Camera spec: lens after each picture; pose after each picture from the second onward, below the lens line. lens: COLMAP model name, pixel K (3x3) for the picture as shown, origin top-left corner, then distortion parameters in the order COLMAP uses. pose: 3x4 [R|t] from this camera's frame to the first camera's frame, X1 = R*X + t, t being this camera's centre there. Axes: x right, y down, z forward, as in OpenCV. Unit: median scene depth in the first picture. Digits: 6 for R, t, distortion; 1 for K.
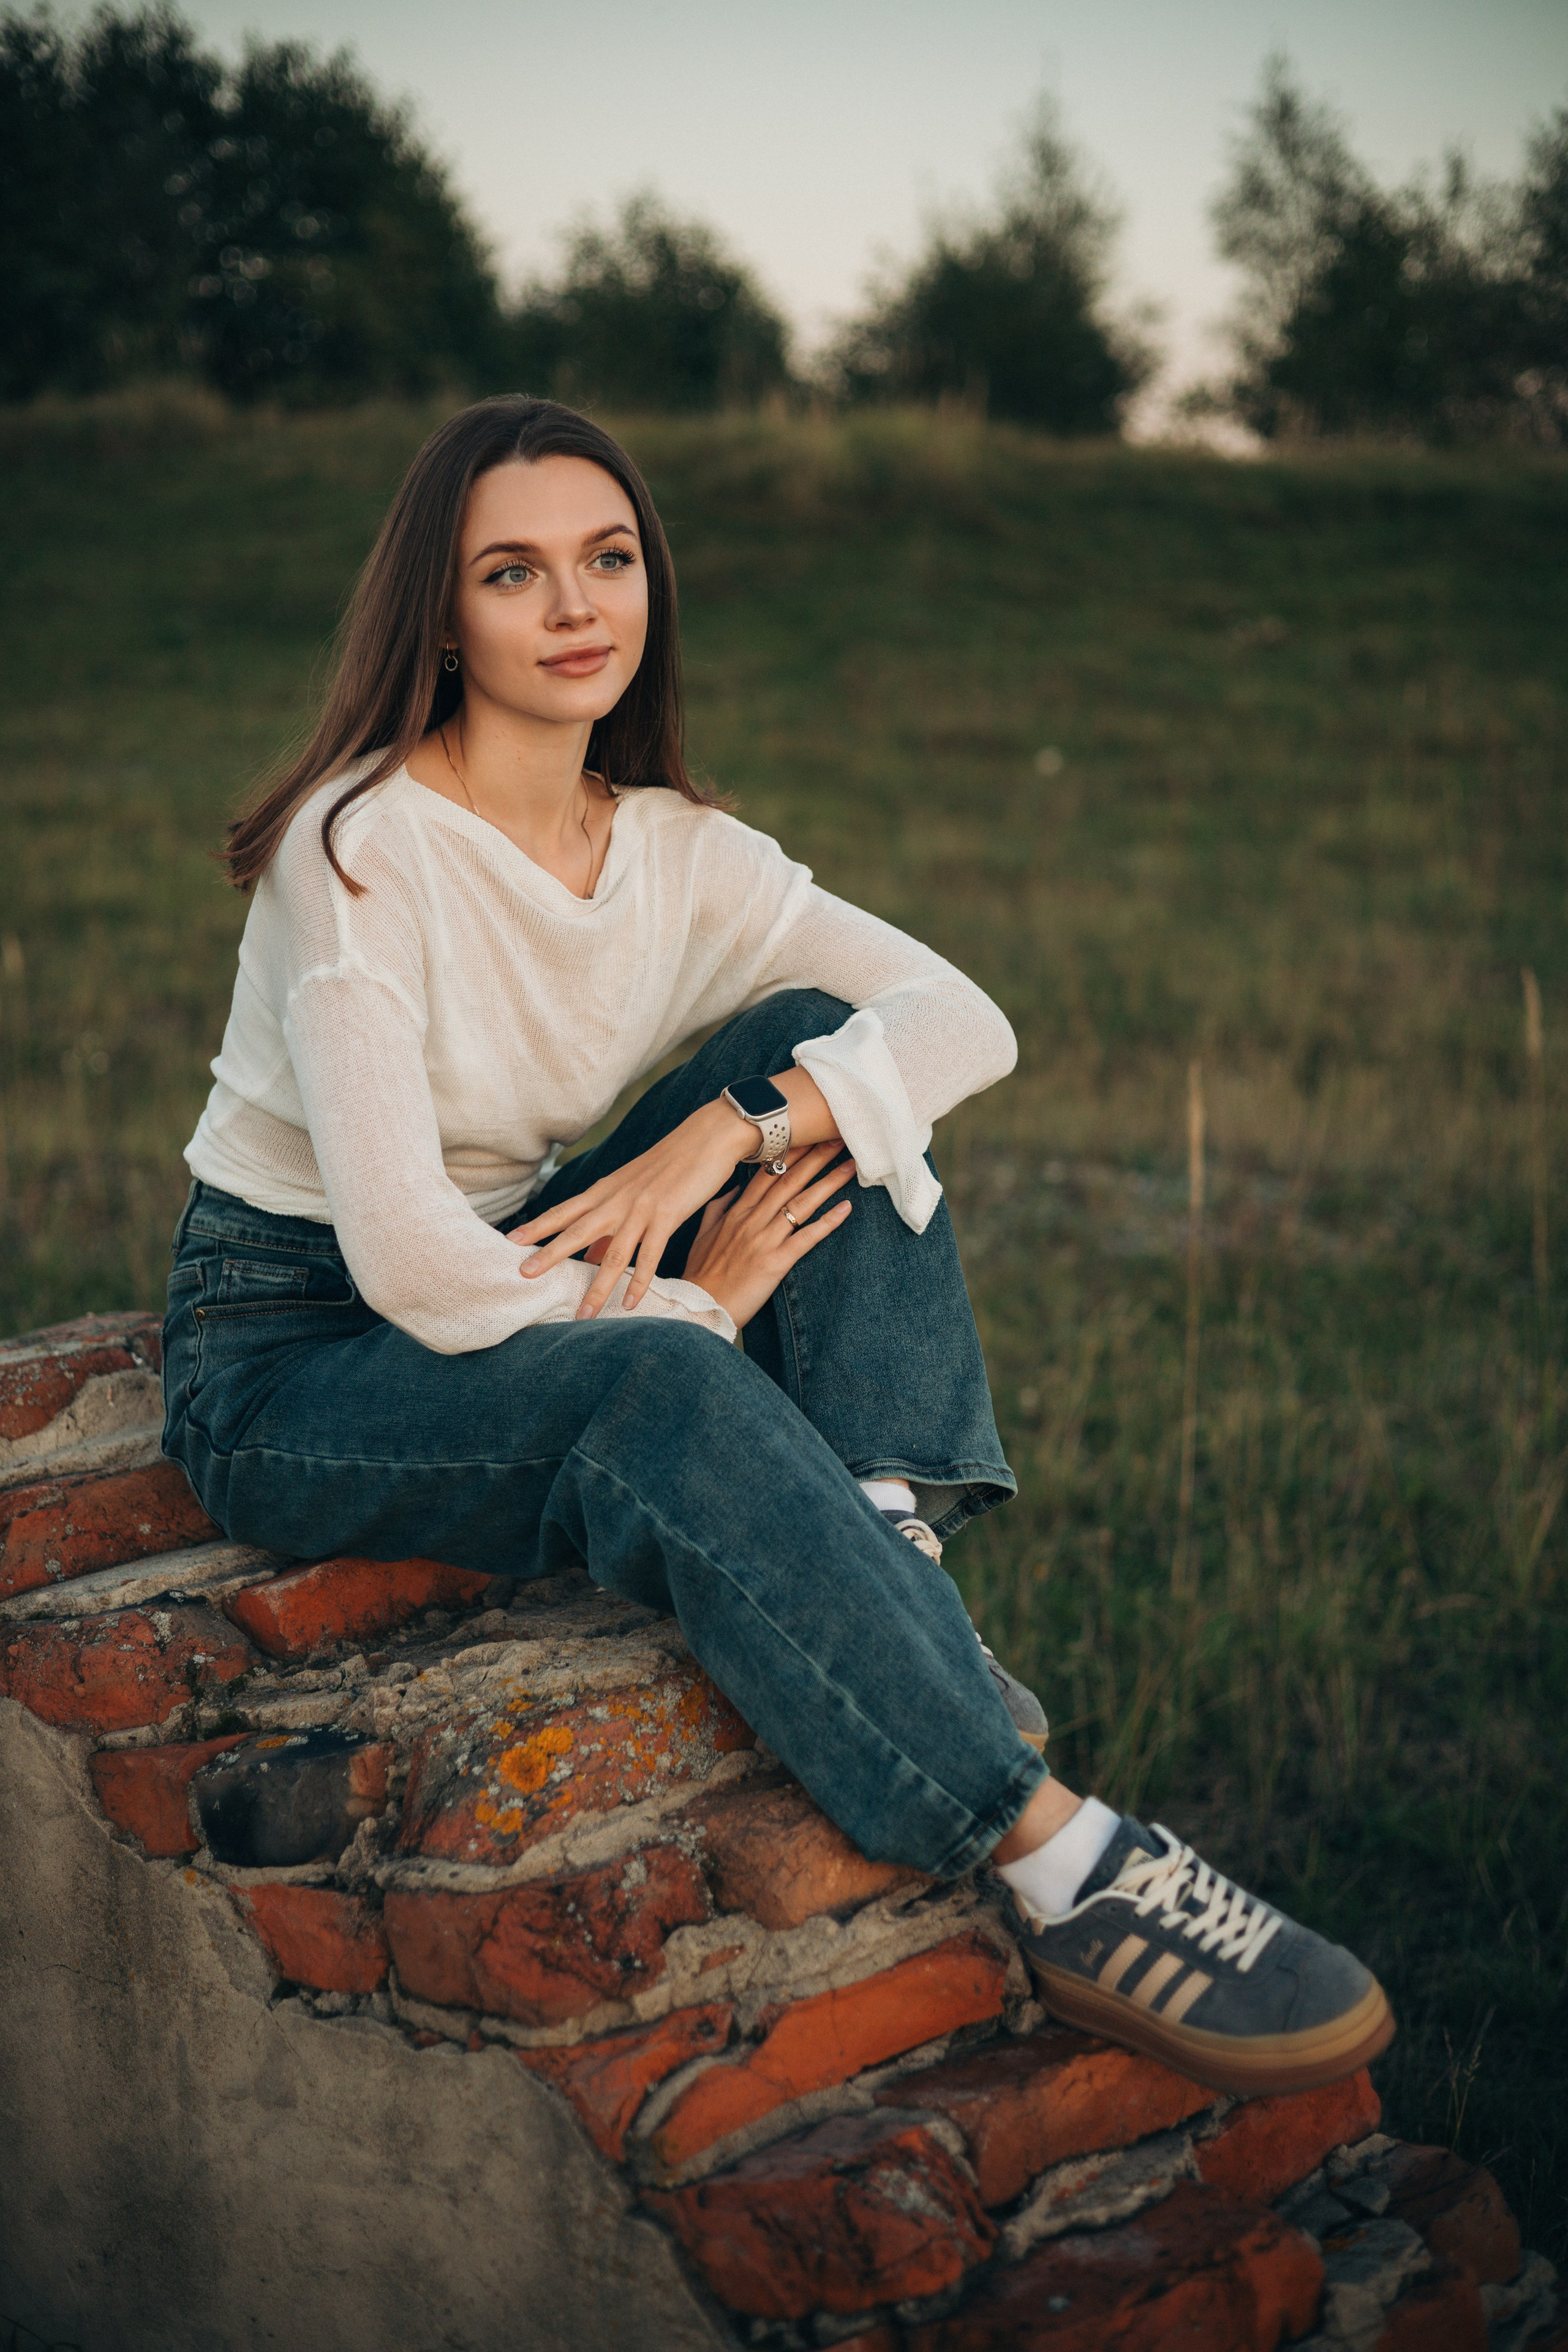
lens RADIAL K [[3355.8, 0, 784.0], [0, 3355.8, 1176.0], [0, 0, 1]] dist [0.094184, -0.133927]
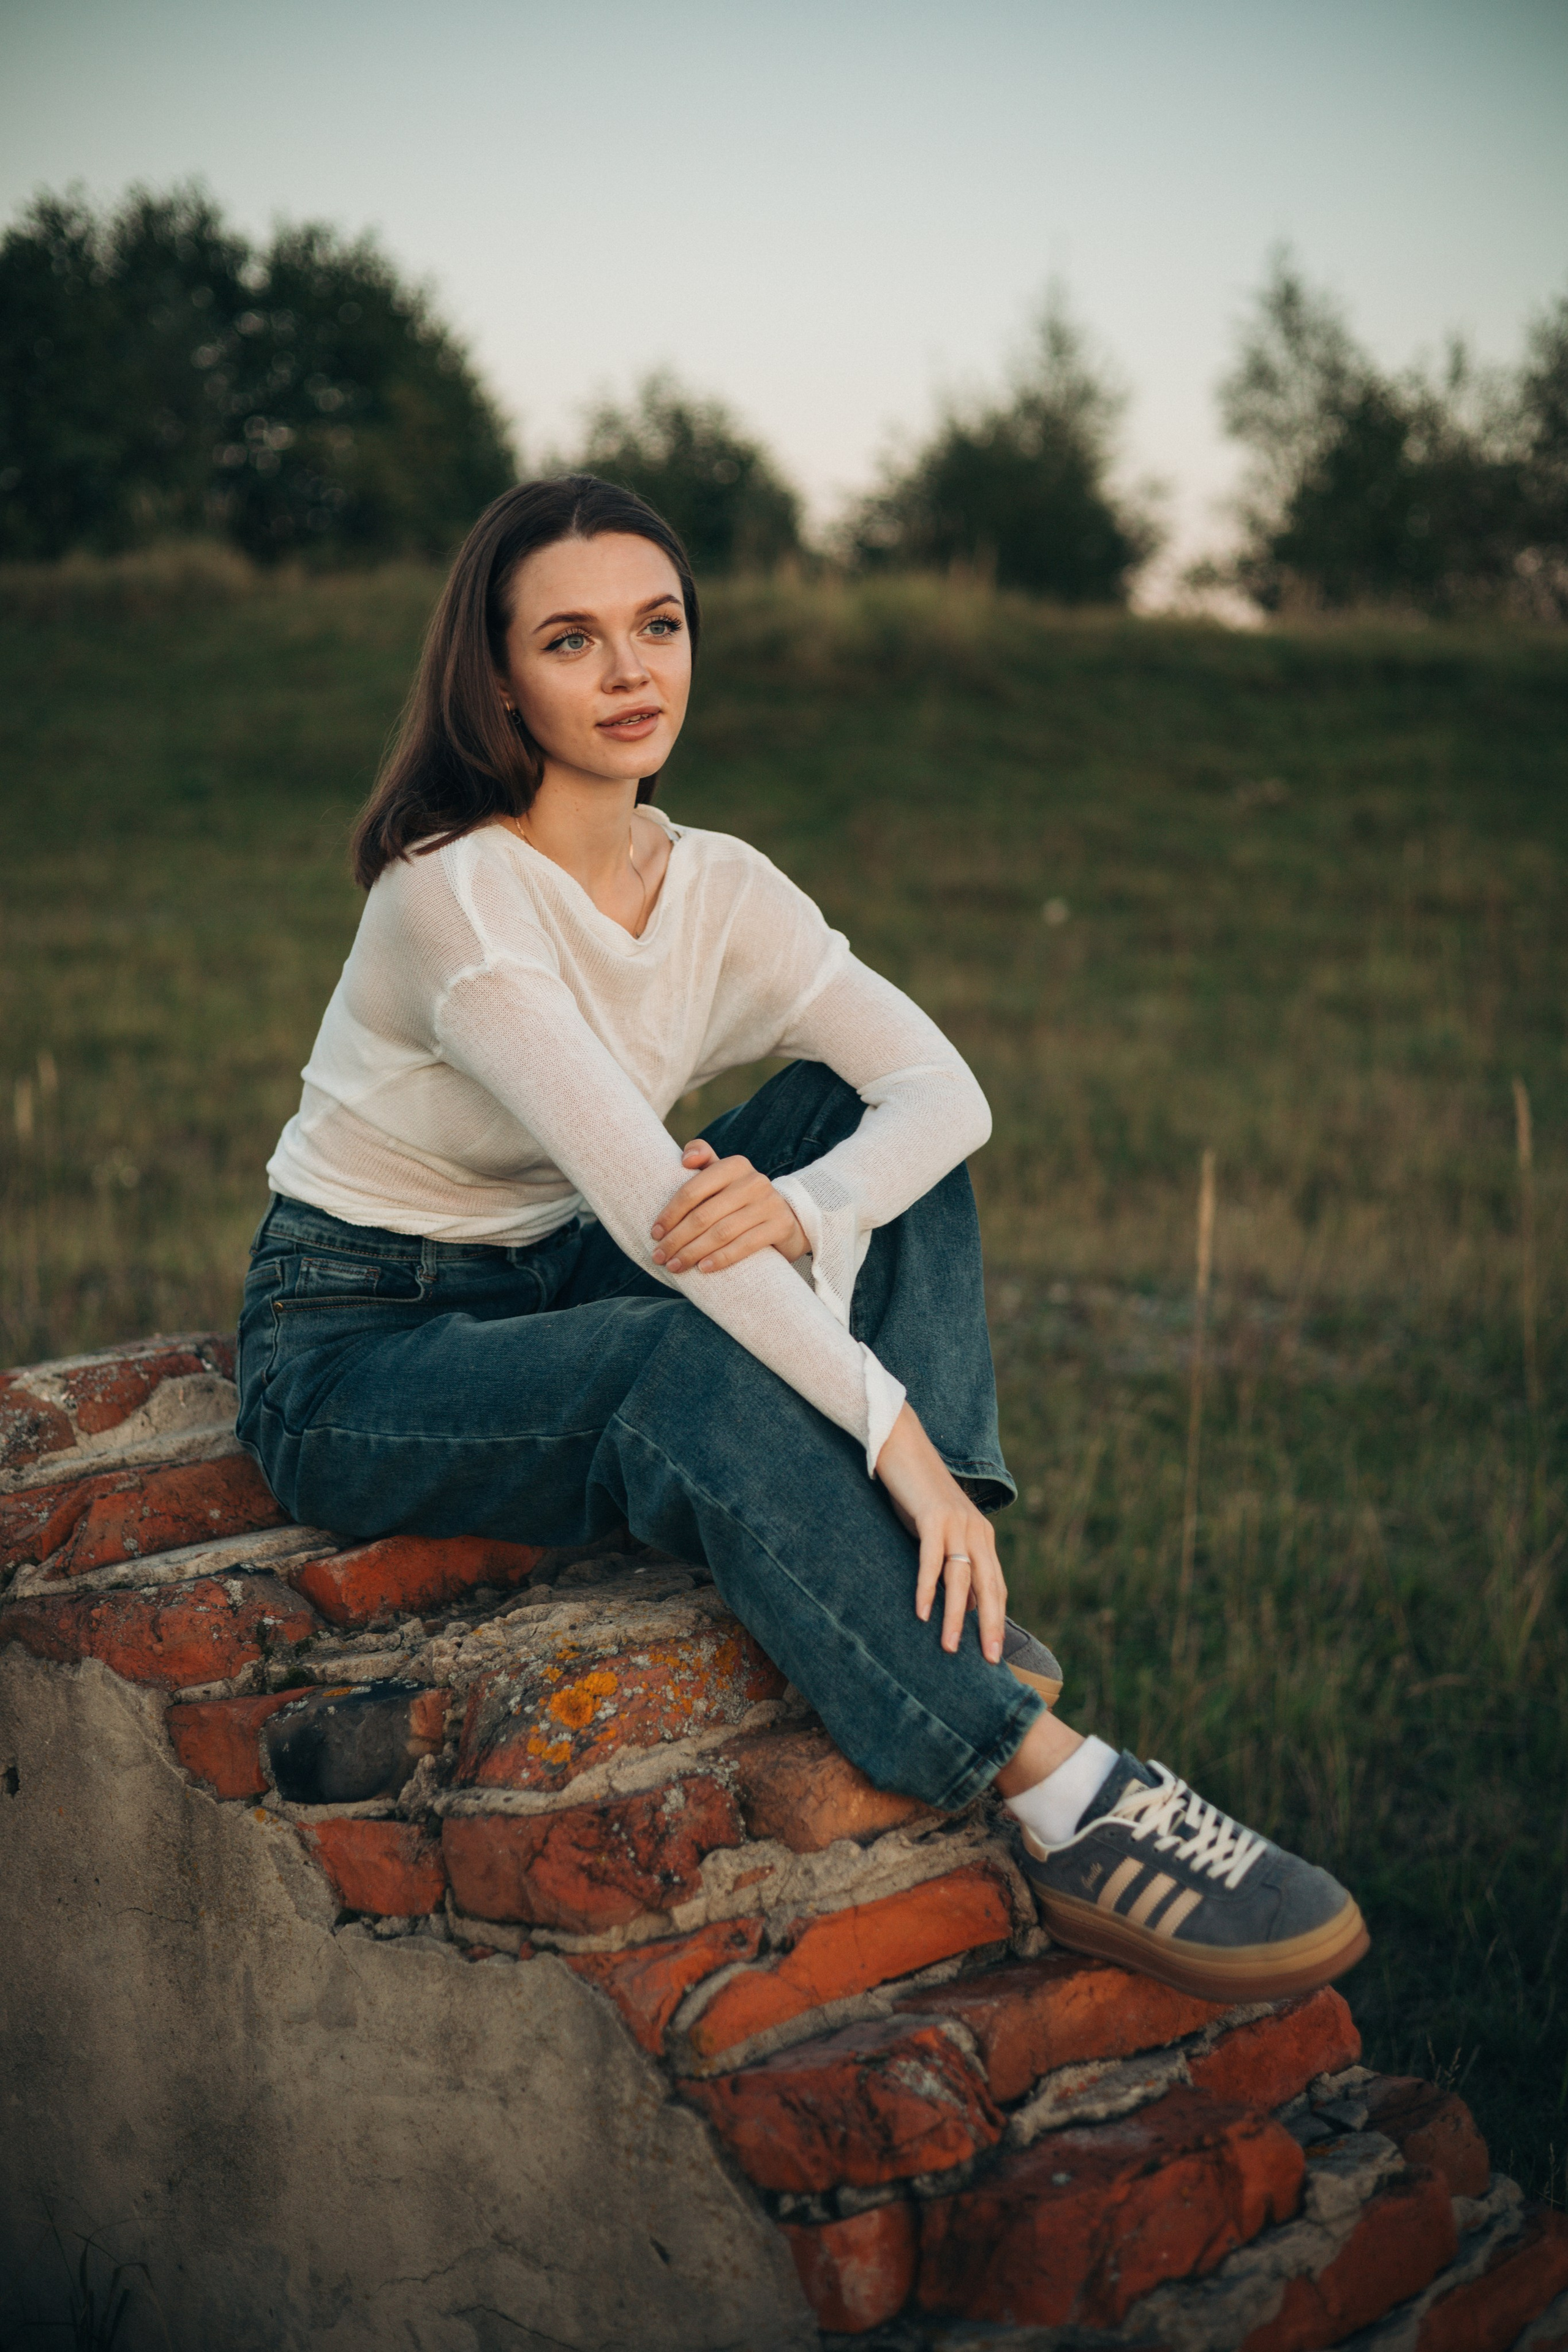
lens RADIAL K [[3355.8, 0, 784.0], [0, 3355.8, 1176.0], [0, 0, 1]] dist [0.094184, -0.133927]
pose [[0.999949, 0.009991, -0.001354, -0.009043], [-0.010047, 0.998677, -0.050428, 0.058760], [0.000848, 0.050439, 0.998727, -0.094162]]
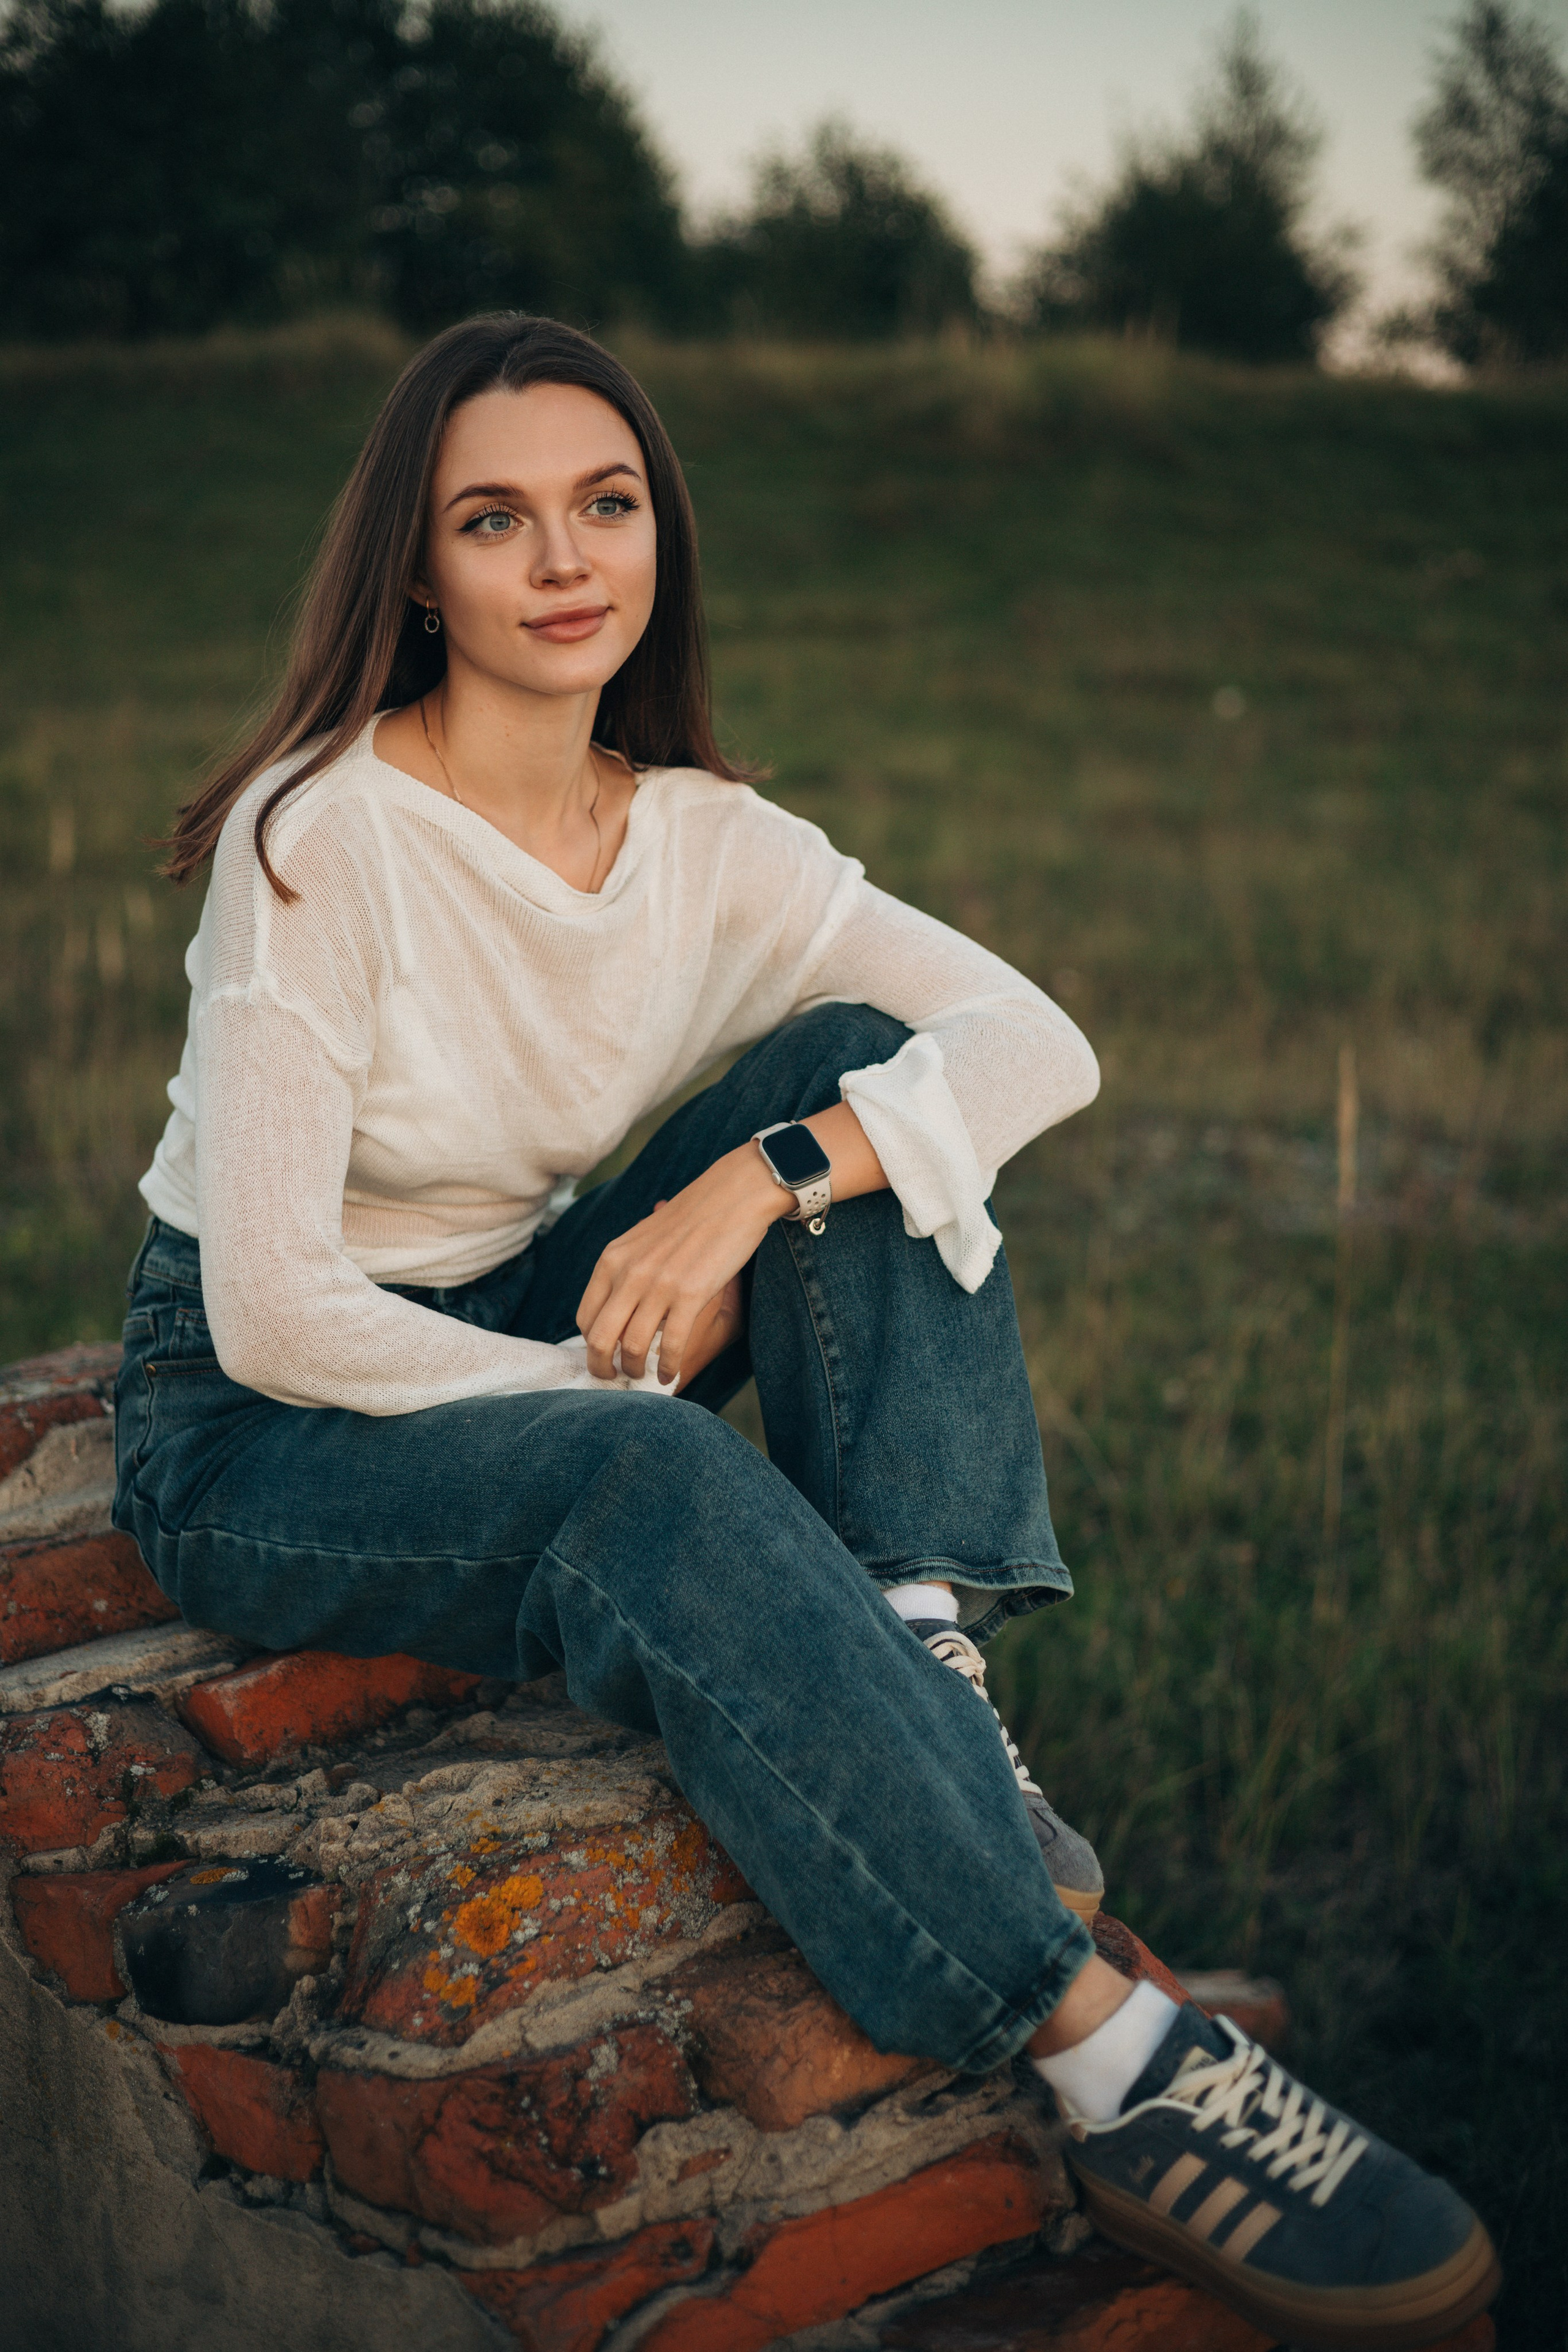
lens RADIAL K [[3355.8, 0, 784.0], [0, 3355.8, 1176.0], [0, 0, 1]] dist [0.094184, -0.133927]
pose [[0.998350, 0.008863, -0.056740, 0.046123], [-0.007773, 0.999782, 0.019400, -0.031737], [0.056900, -0.018927, 0.998200, 0.153109]]
